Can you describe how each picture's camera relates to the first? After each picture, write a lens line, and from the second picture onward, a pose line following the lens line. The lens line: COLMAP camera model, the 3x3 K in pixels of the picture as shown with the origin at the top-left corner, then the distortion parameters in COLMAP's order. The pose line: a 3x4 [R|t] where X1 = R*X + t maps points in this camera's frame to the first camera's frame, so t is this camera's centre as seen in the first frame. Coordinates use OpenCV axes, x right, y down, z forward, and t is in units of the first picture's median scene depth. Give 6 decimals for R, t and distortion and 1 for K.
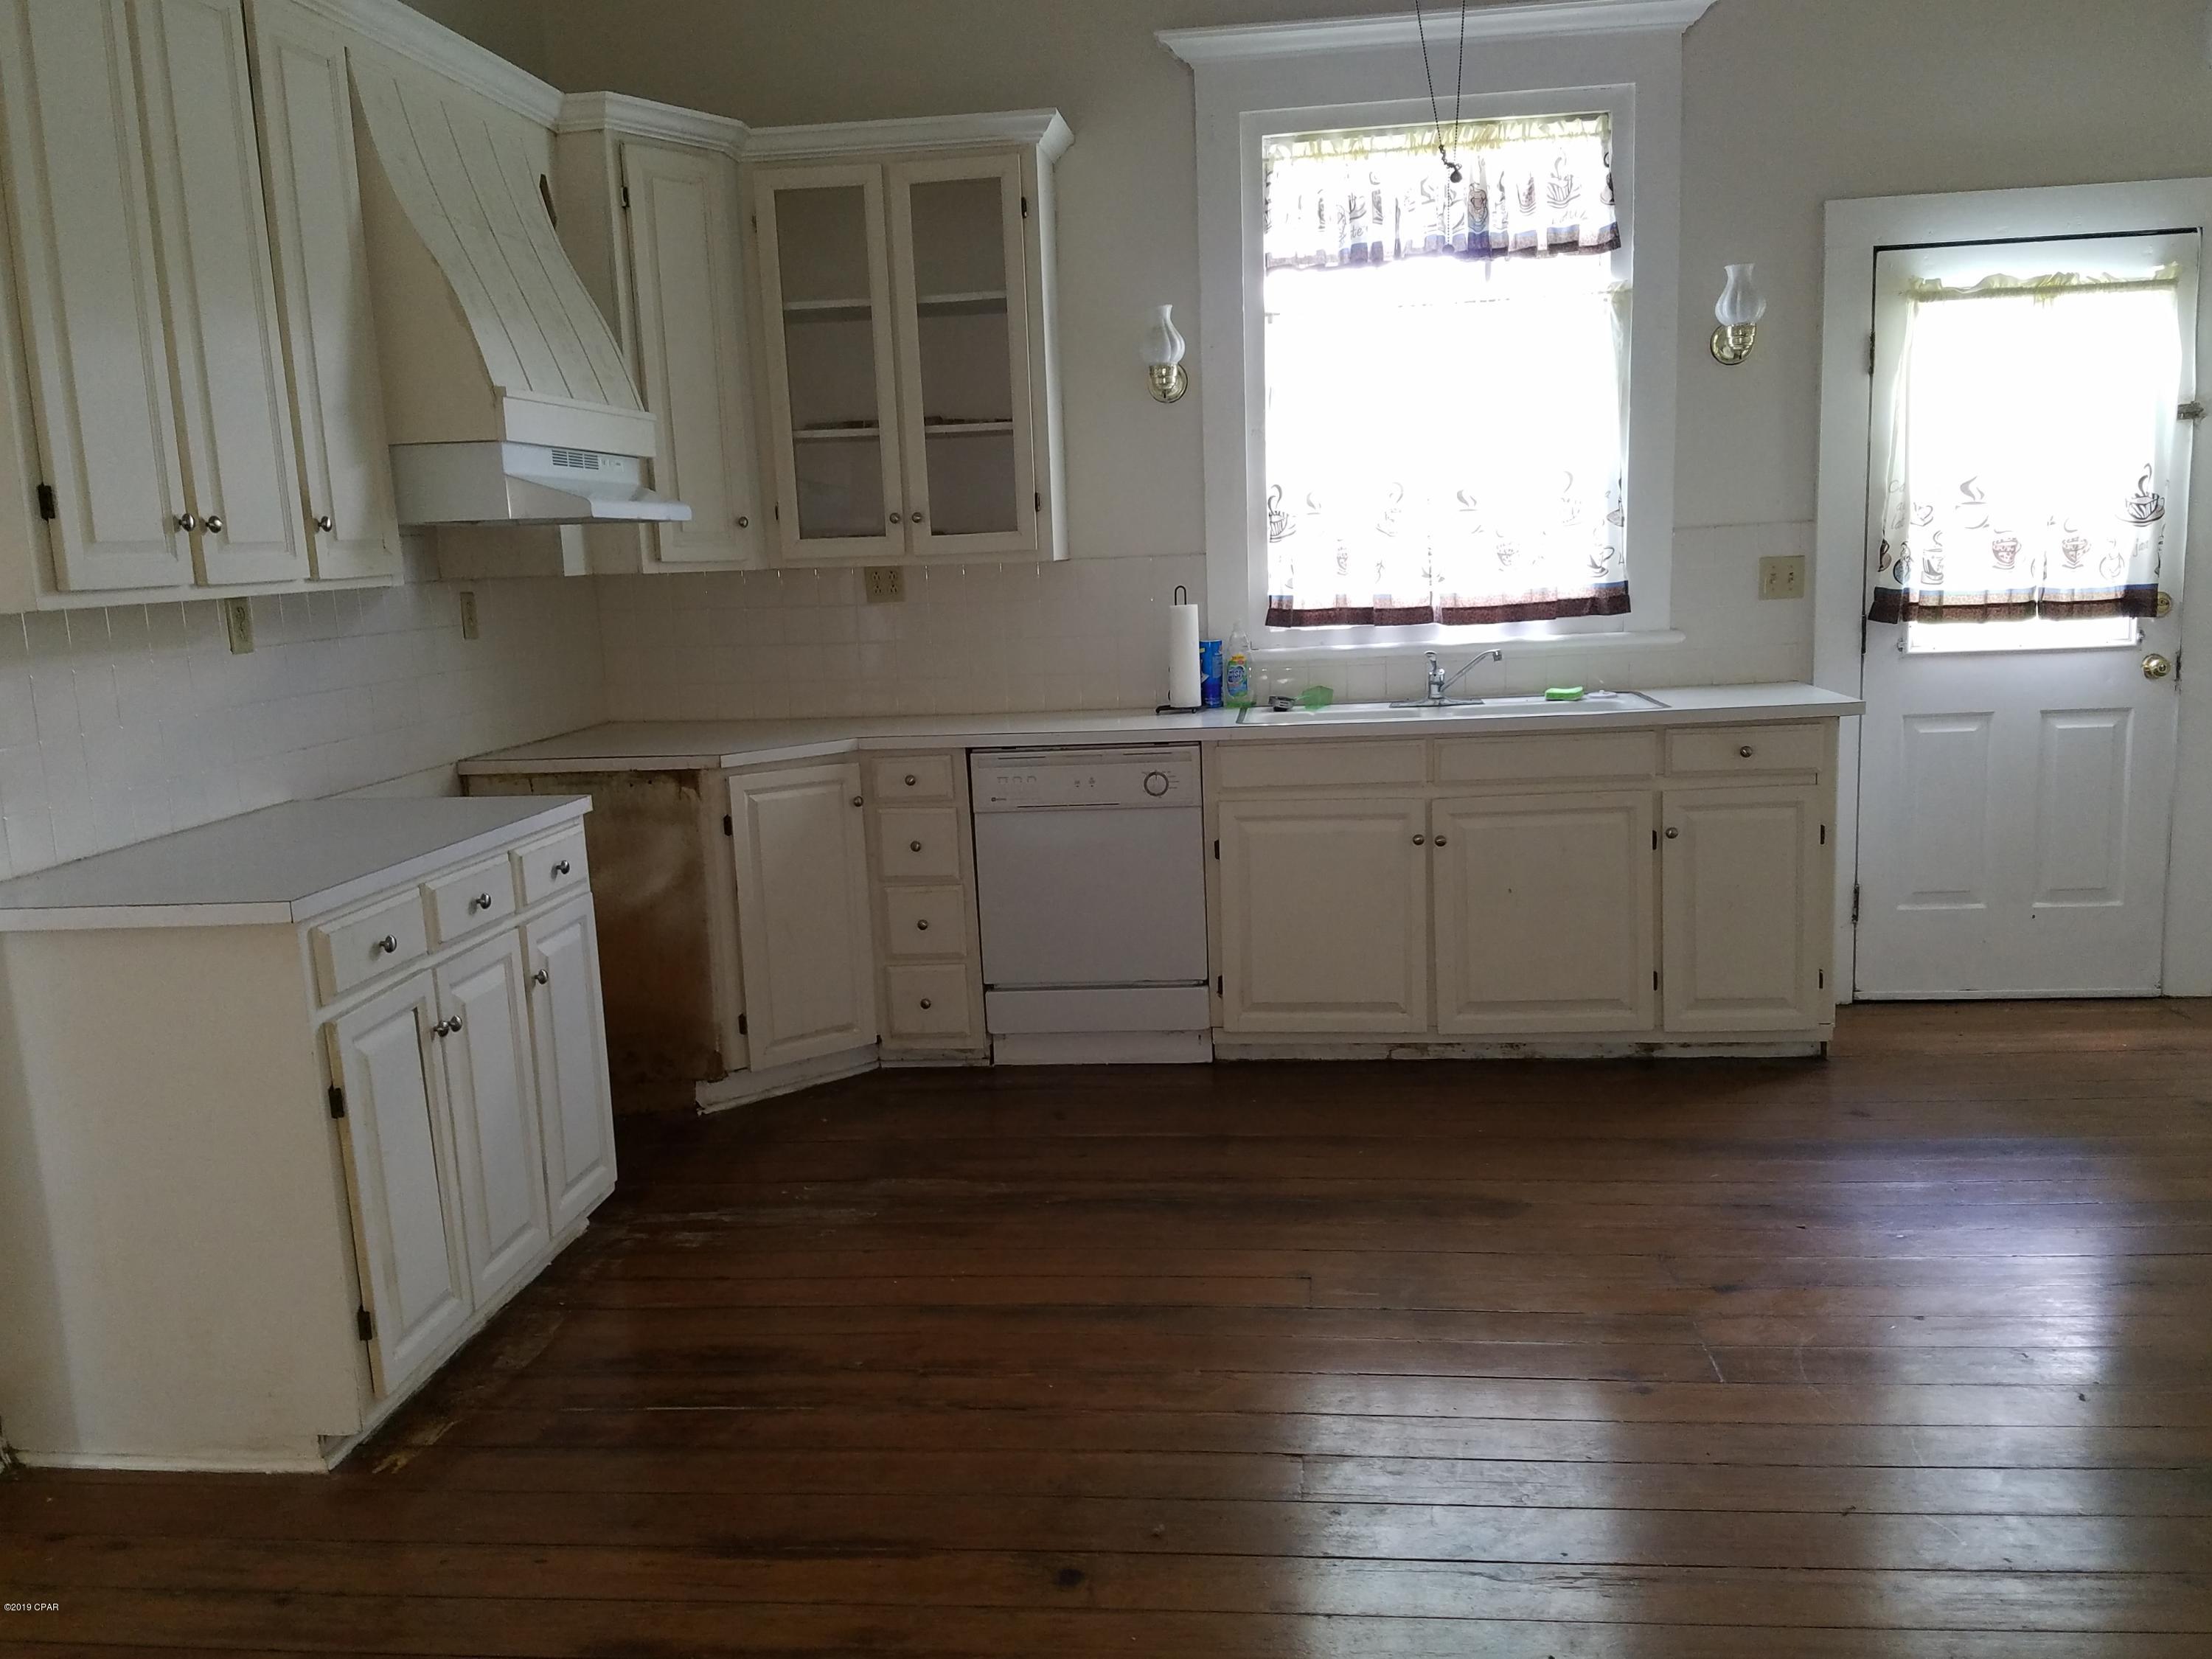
lens RADIAL K [[1797.6, 0, 1101.5], [0, 1797.6, 845.8], [0, 0, 1]] dist [0.217784, -0.393631]
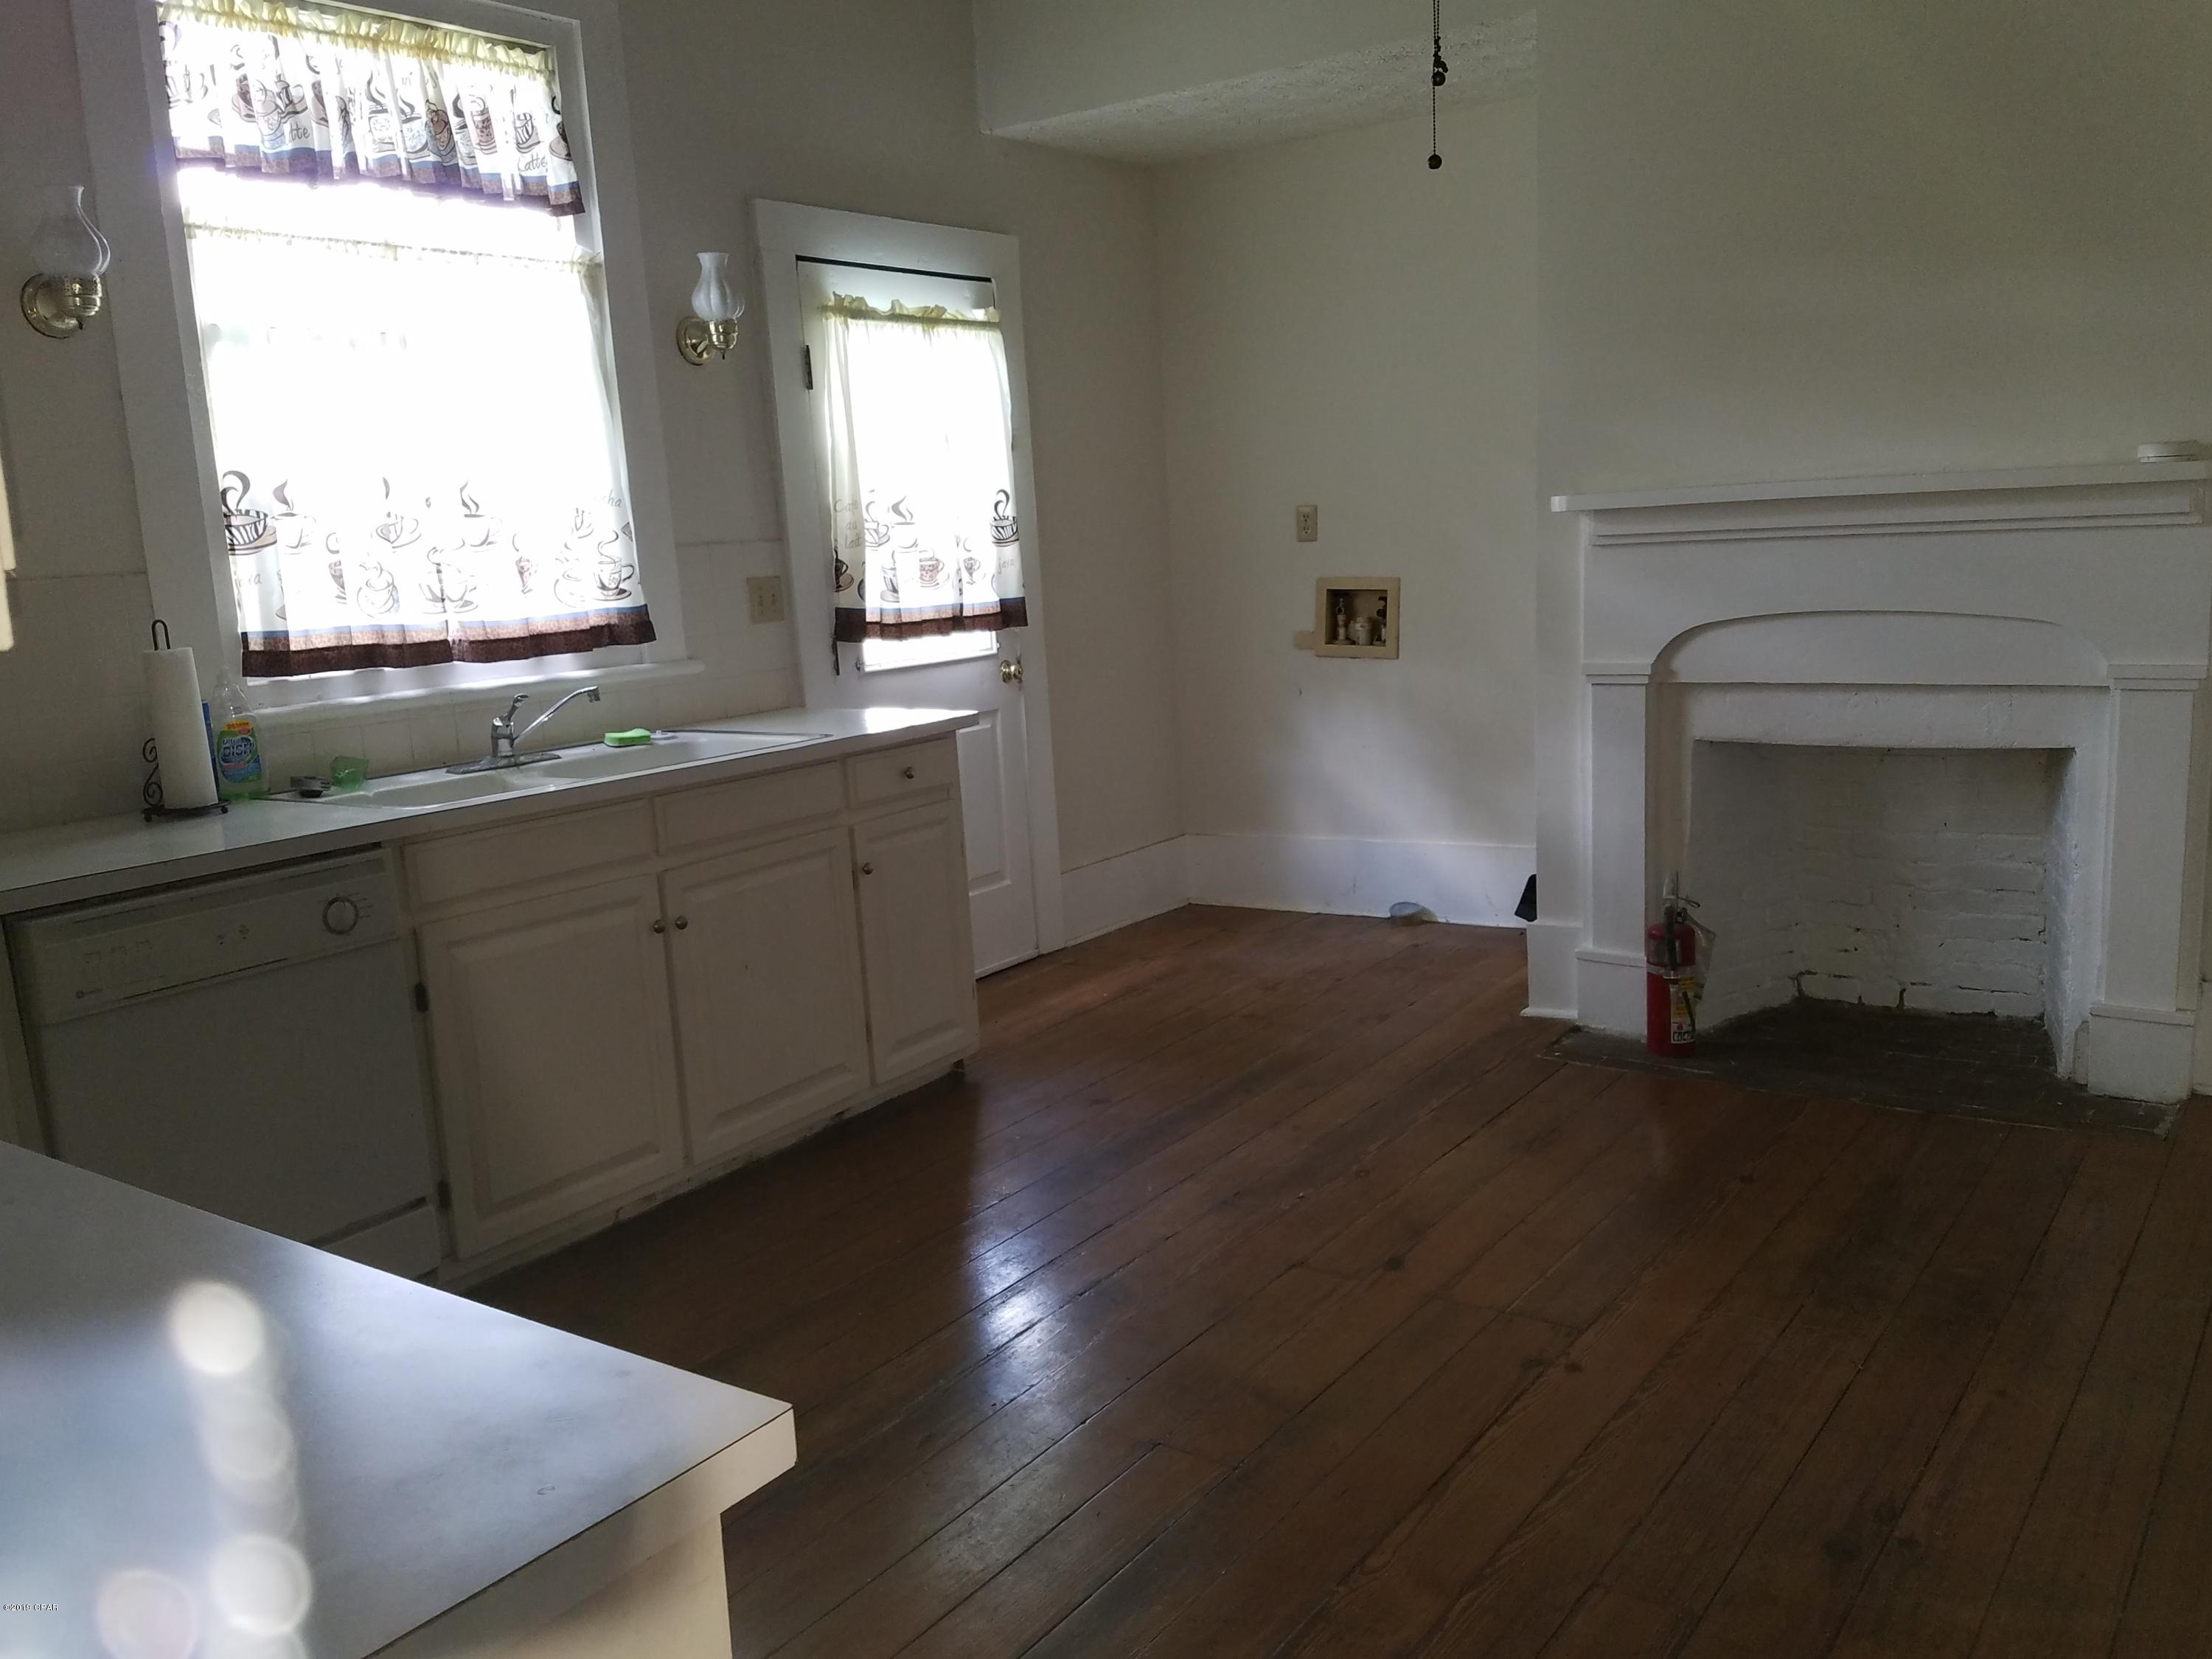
lens RADIAL K [[1797.6, 0, 1101.5], [0, 1797.6, 845.8], [0, 0, 1]] dist [0.217784, -0.393631]
pose [[0.498885, -0.138900, 0.855465, -0.366211], [0.171487, 0.983378, 0.059663, -0.047549], [-0.849533, 0.116936, 0.514413, 0.393234]]
